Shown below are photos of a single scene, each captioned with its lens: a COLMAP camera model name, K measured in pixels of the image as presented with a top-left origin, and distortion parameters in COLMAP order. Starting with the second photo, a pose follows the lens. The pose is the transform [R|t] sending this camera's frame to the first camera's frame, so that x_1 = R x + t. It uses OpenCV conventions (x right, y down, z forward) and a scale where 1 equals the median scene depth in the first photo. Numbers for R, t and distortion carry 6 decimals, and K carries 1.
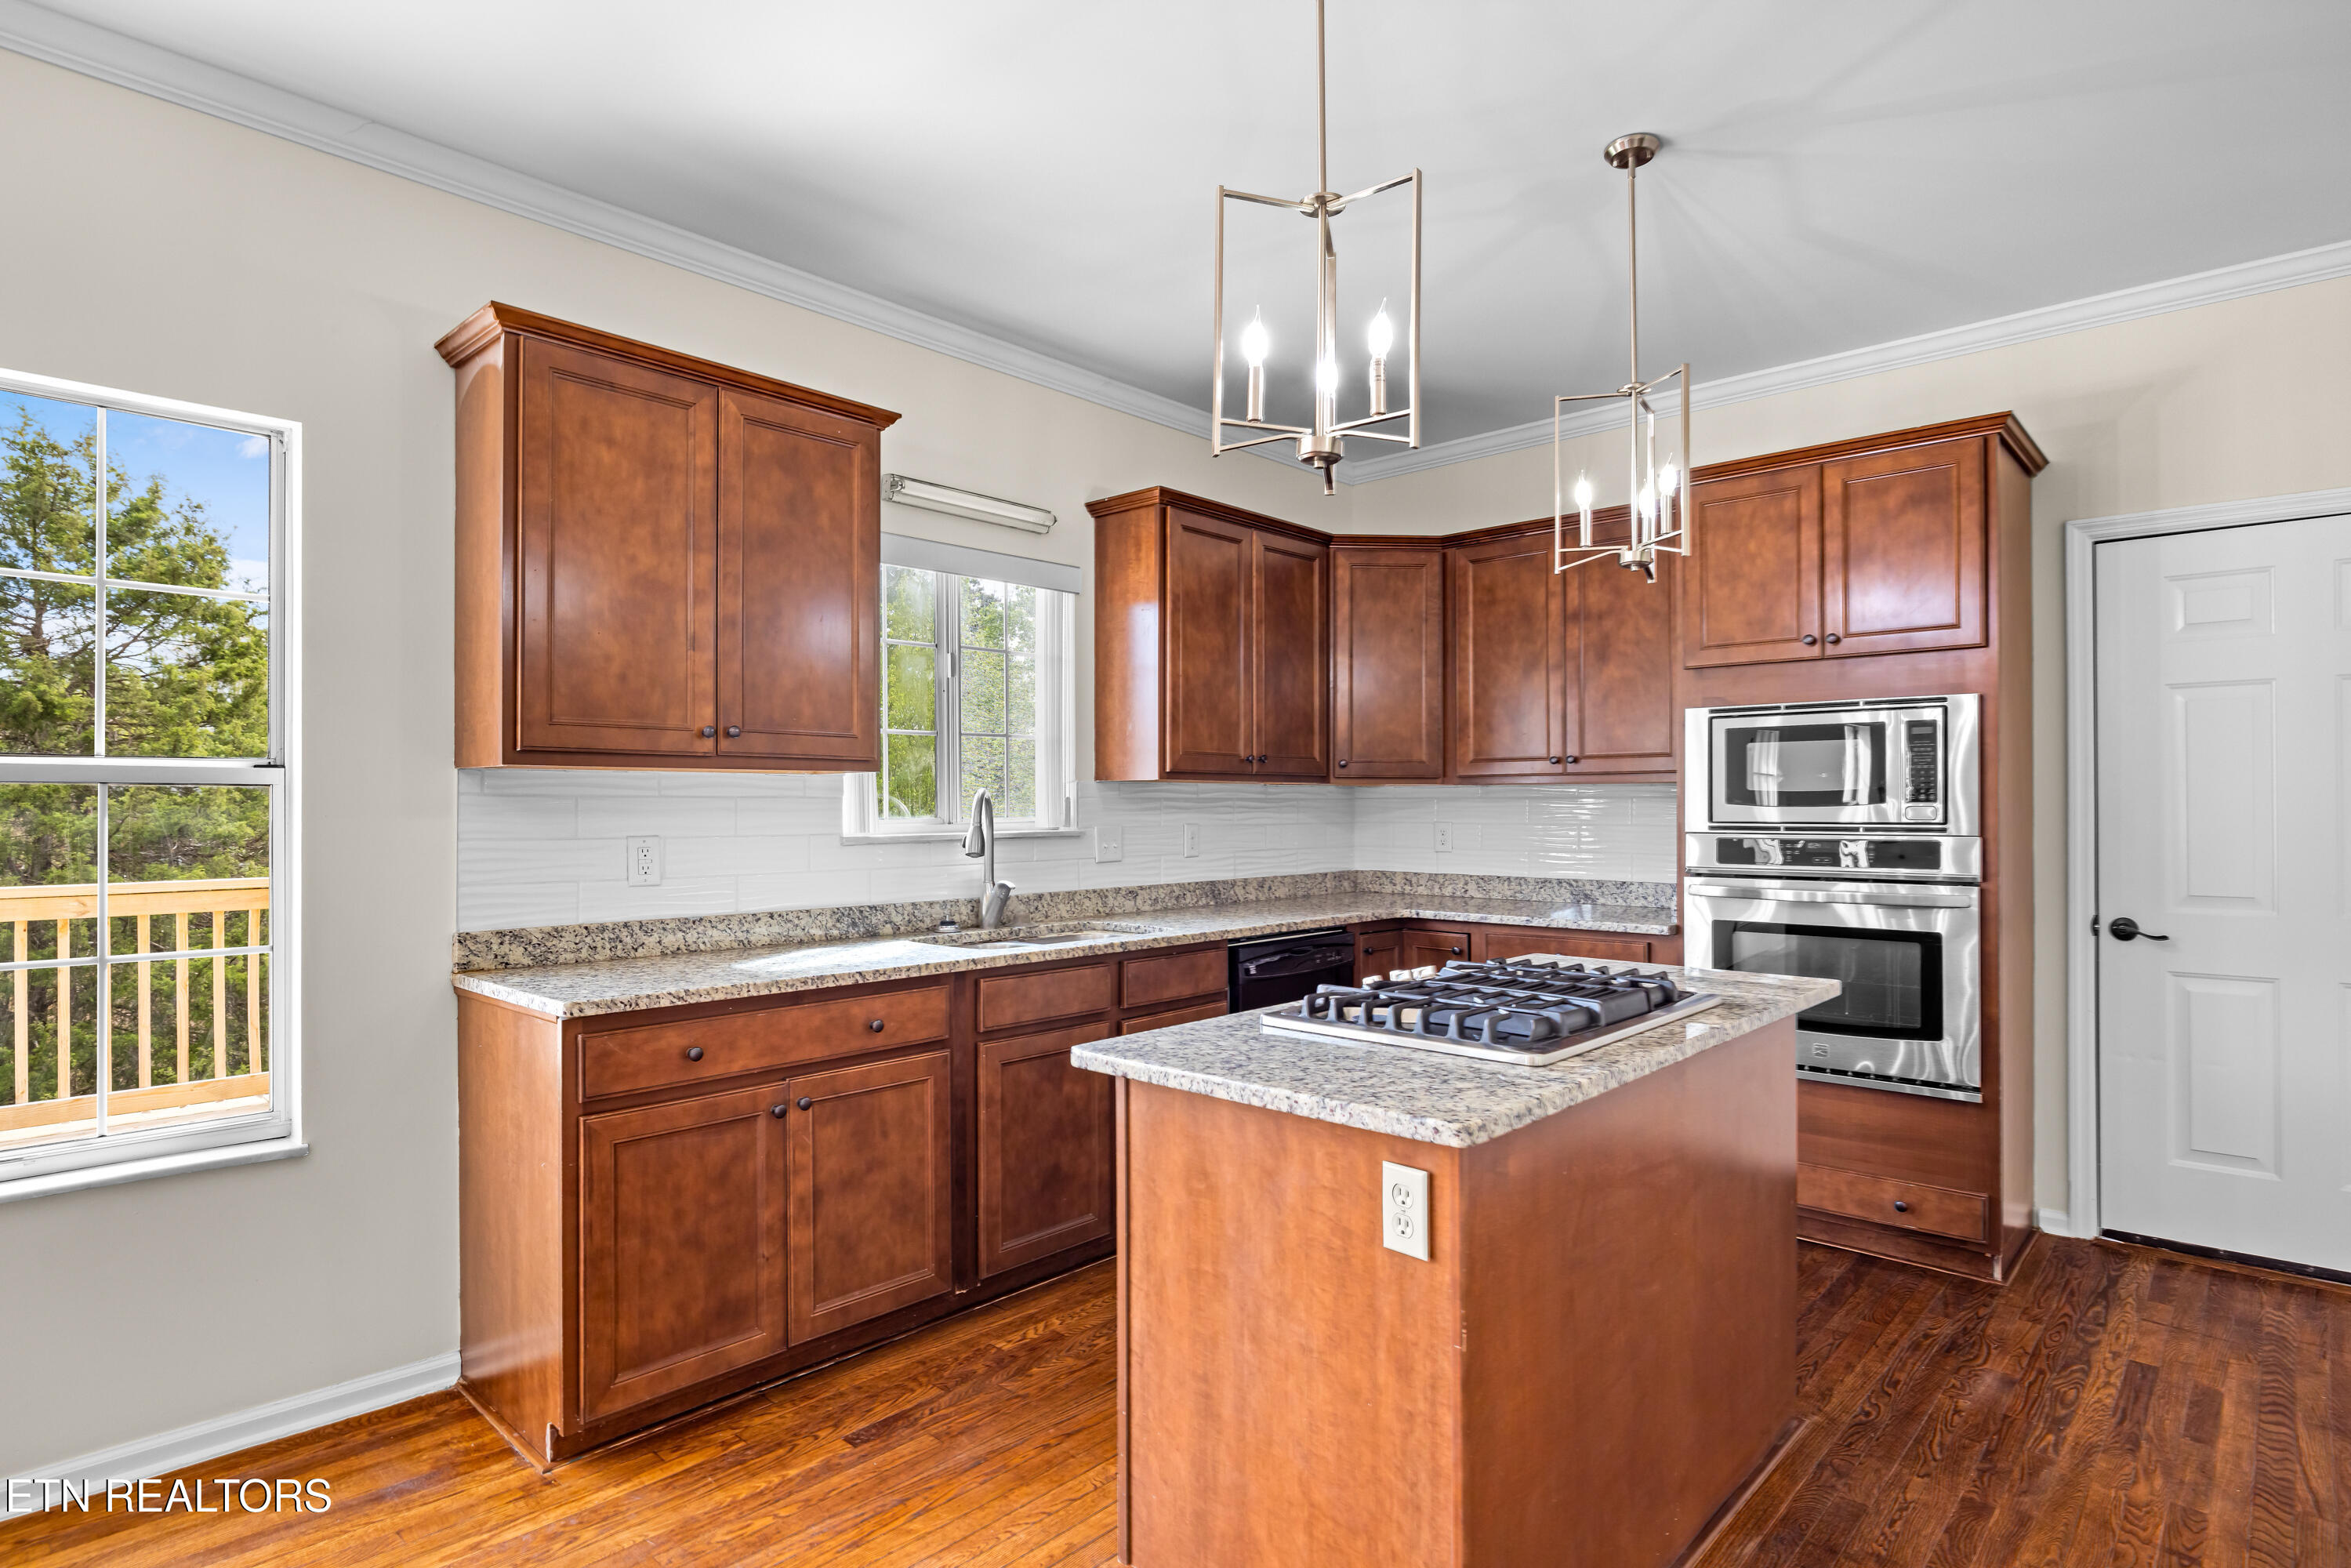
lens RADIAL K [[1238.7, 0, 1176.2], [0, 1238.7, 793.3], [0, 0, 1]] dist [-0.001810, -0.000753]
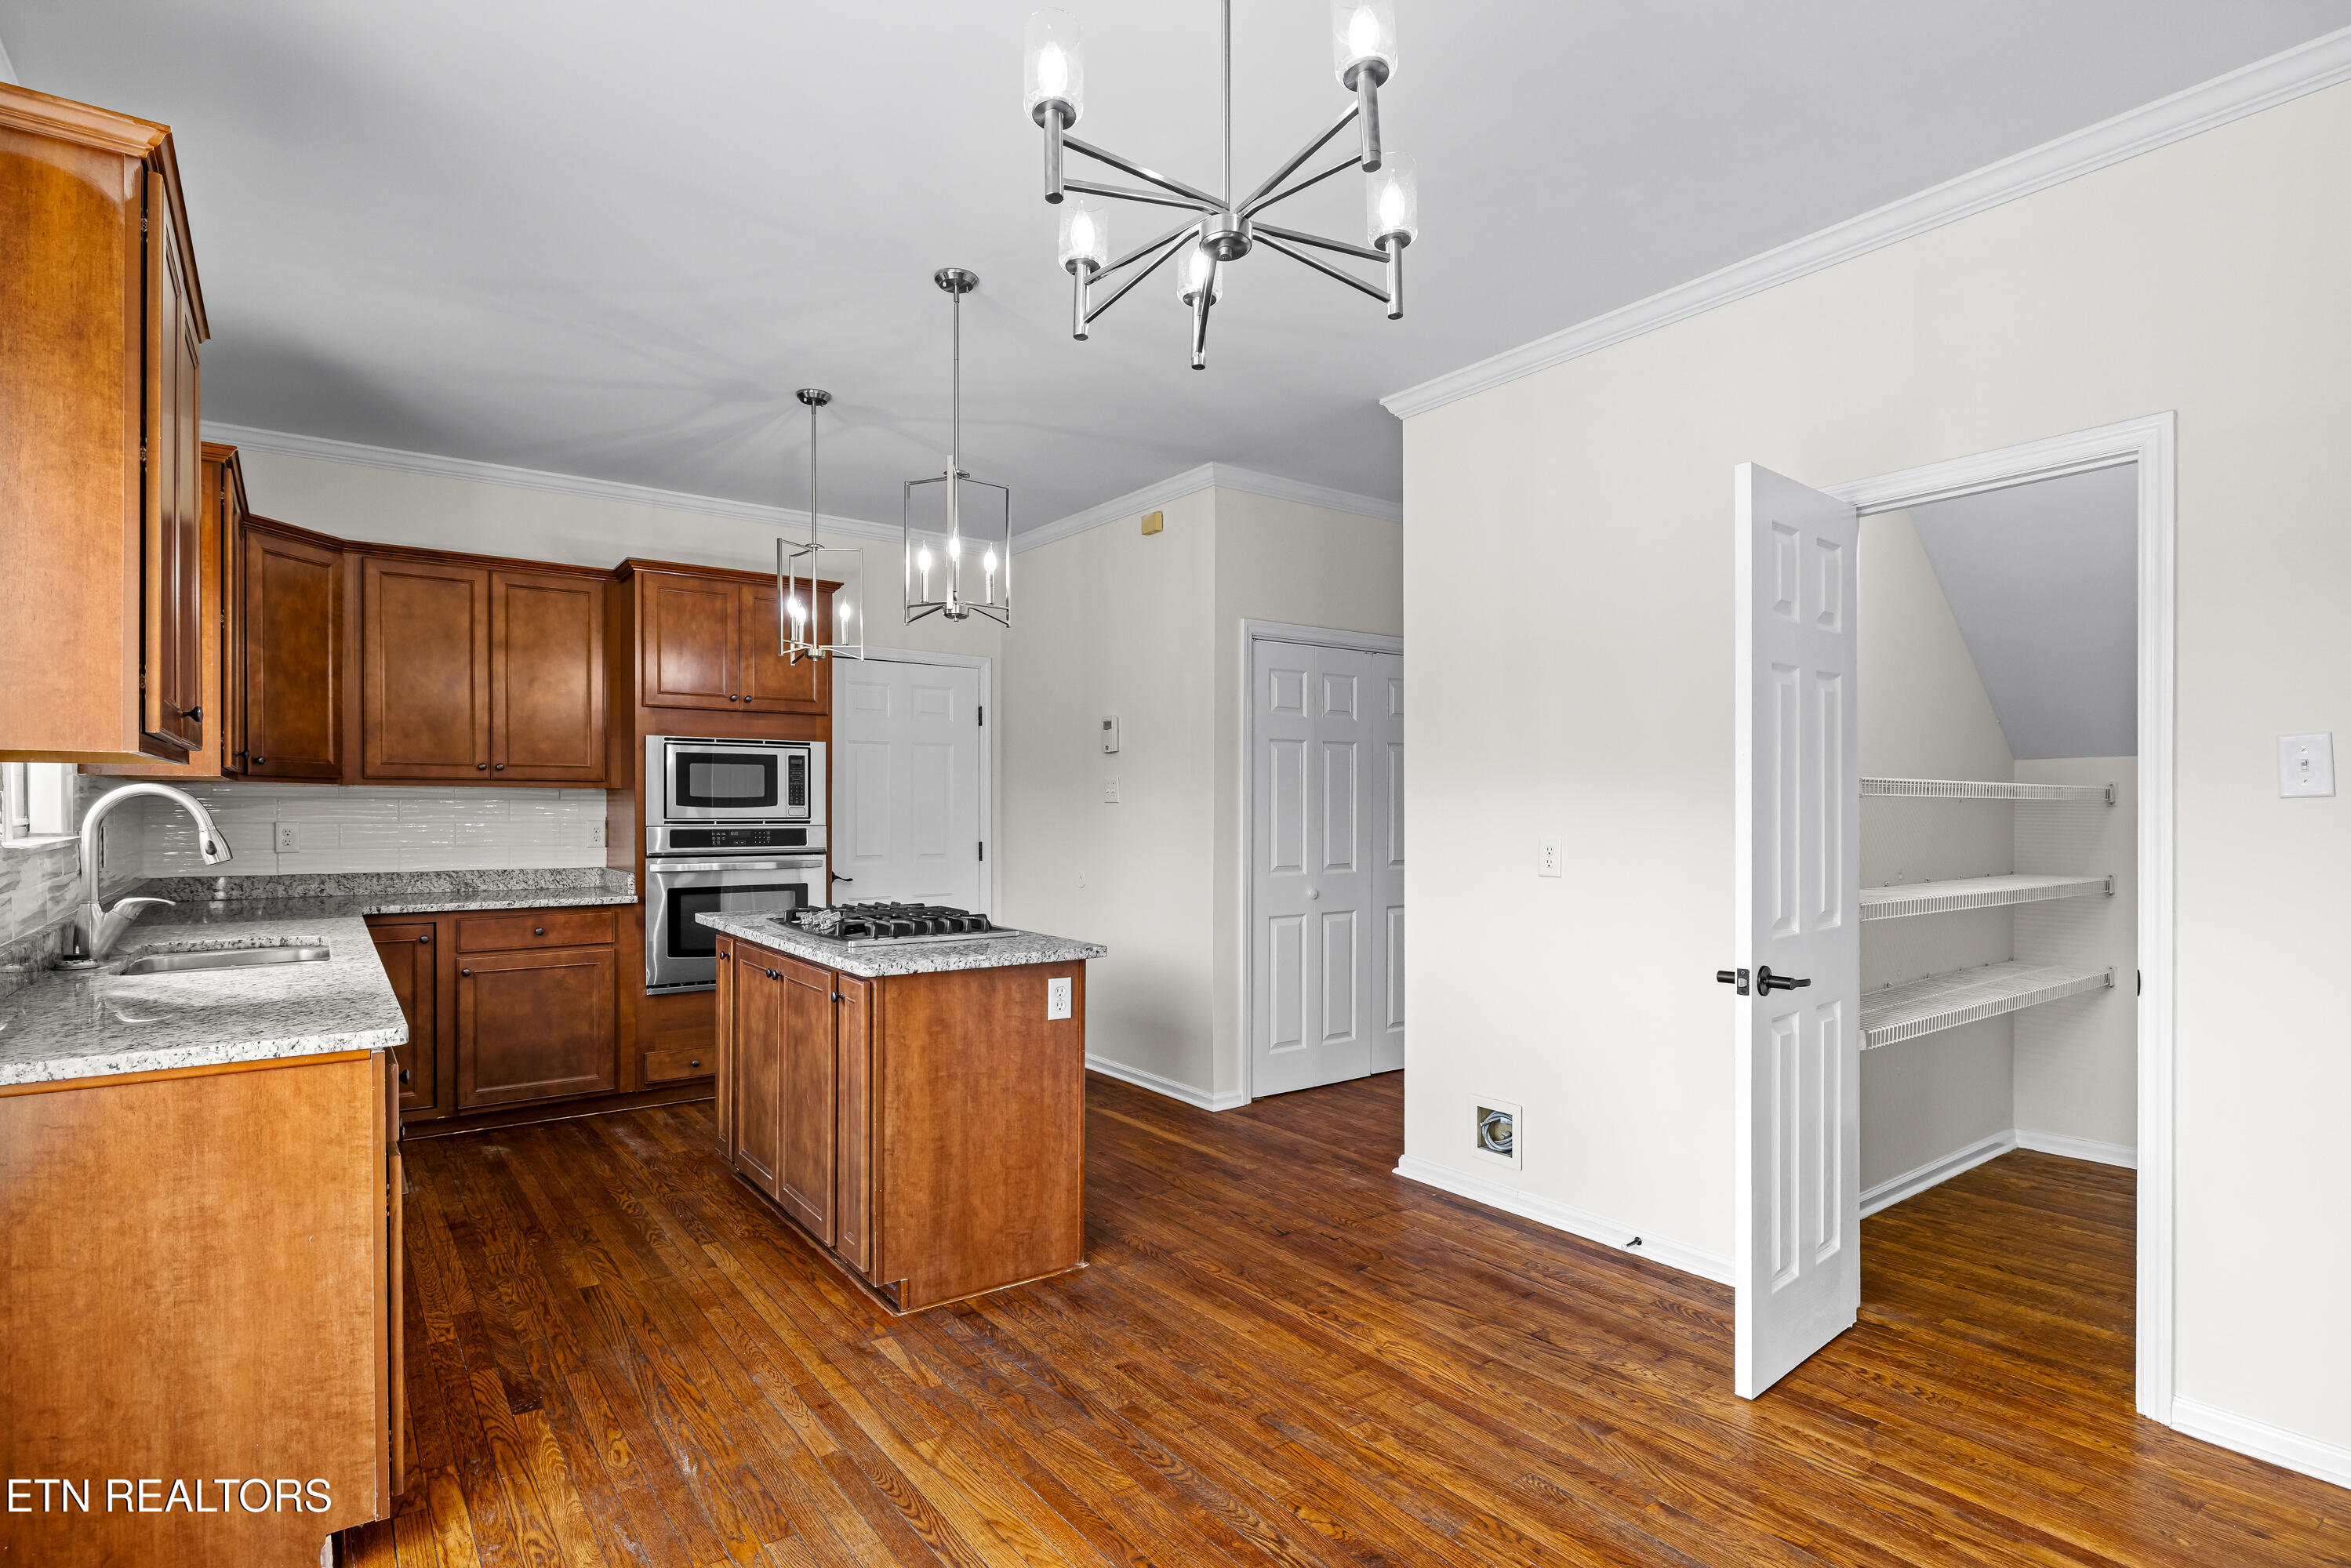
lens RADIAL K [[1189.0, 0, 1177.8], [0, 1189.0, 799.8], [0, 0, 1]] dist [0.000475, -0.001396]
pose [[0.189455, 0.005210, 0.981876, -1.102189], [-0.012789, 0.999914, -0.002838, -0.001610], [-0.981806, -0.012020, 0.189505, 0.256172]]
